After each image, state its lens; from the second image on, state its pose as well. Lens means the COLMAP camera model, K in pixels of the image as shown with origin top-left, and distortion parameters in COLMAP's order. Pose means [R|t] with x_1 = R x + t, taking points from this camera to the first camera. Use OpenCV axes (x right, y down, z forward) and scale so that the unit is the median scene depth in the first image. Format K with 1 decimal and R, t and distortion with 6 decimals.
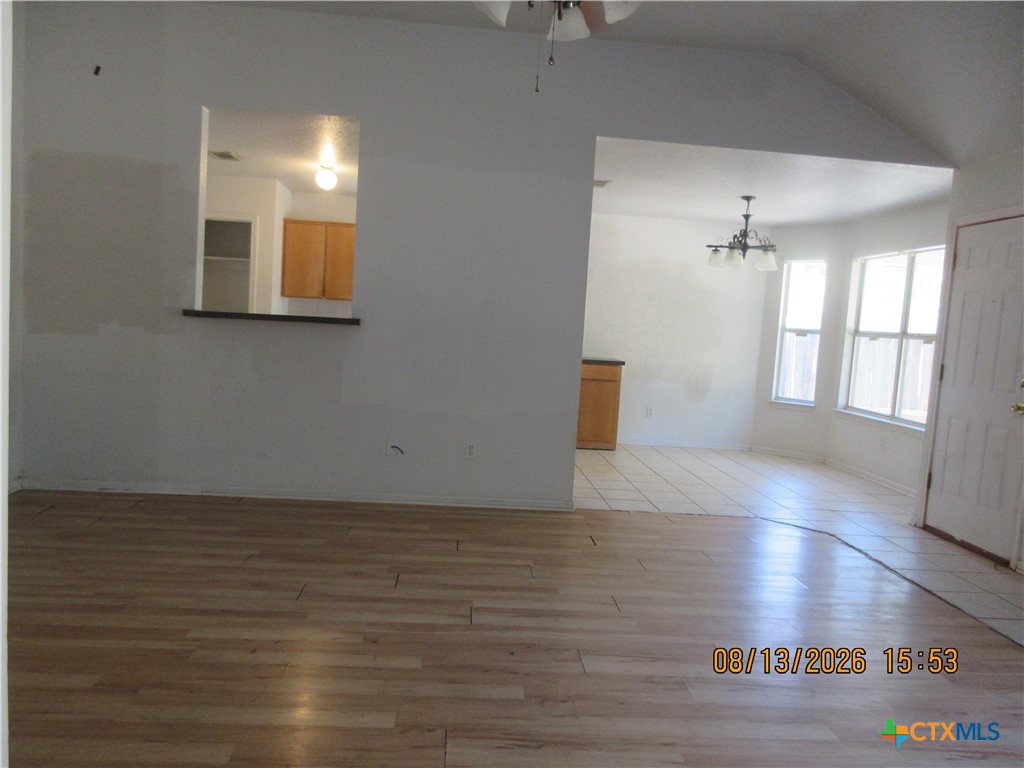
lens RADIAL K [[757.1, 0, 511.0], [0, 757.1, 377.3], [0, 0, 1]] dist [-0.005396, 0.001820]
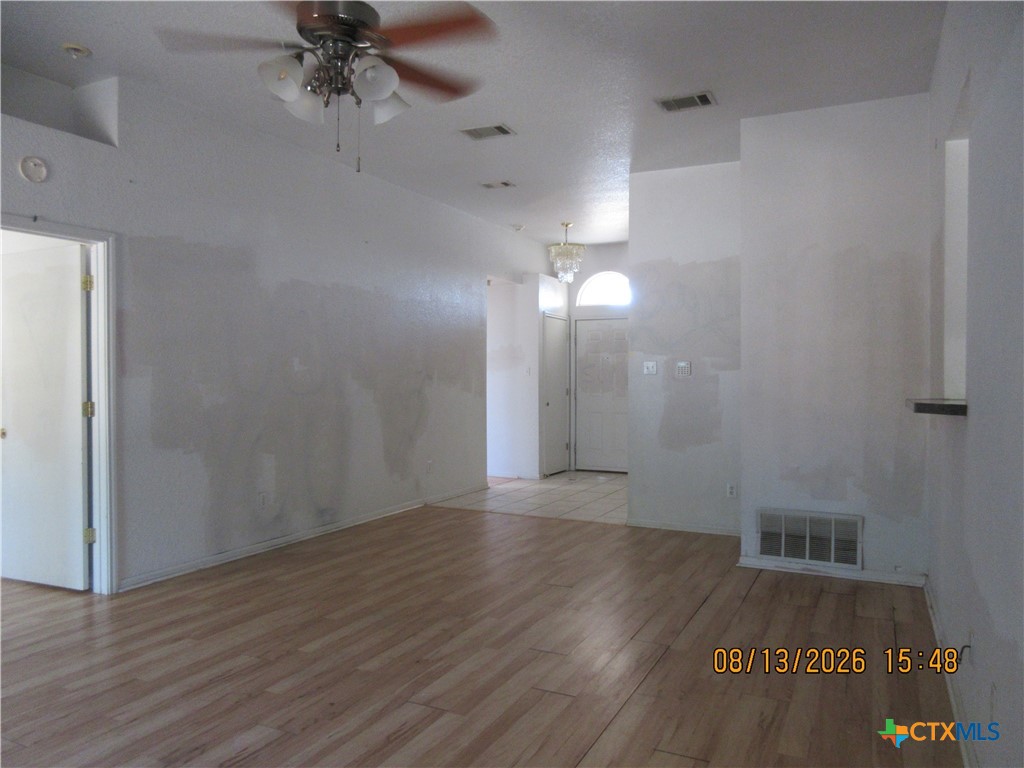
lens RADIAL K [[757.1, 0, 511.0], [0, 757.1, 377.3], [0, 0, 1]] dist [-0.005396, 0.001820]
pose [[-0.496676, -0.058523, -0.865961, 0.760570], [-0.098576, 0.995072, -0.010710, -0.092586], [0.862320, 0.080043, -0.499997, 1.594696]]
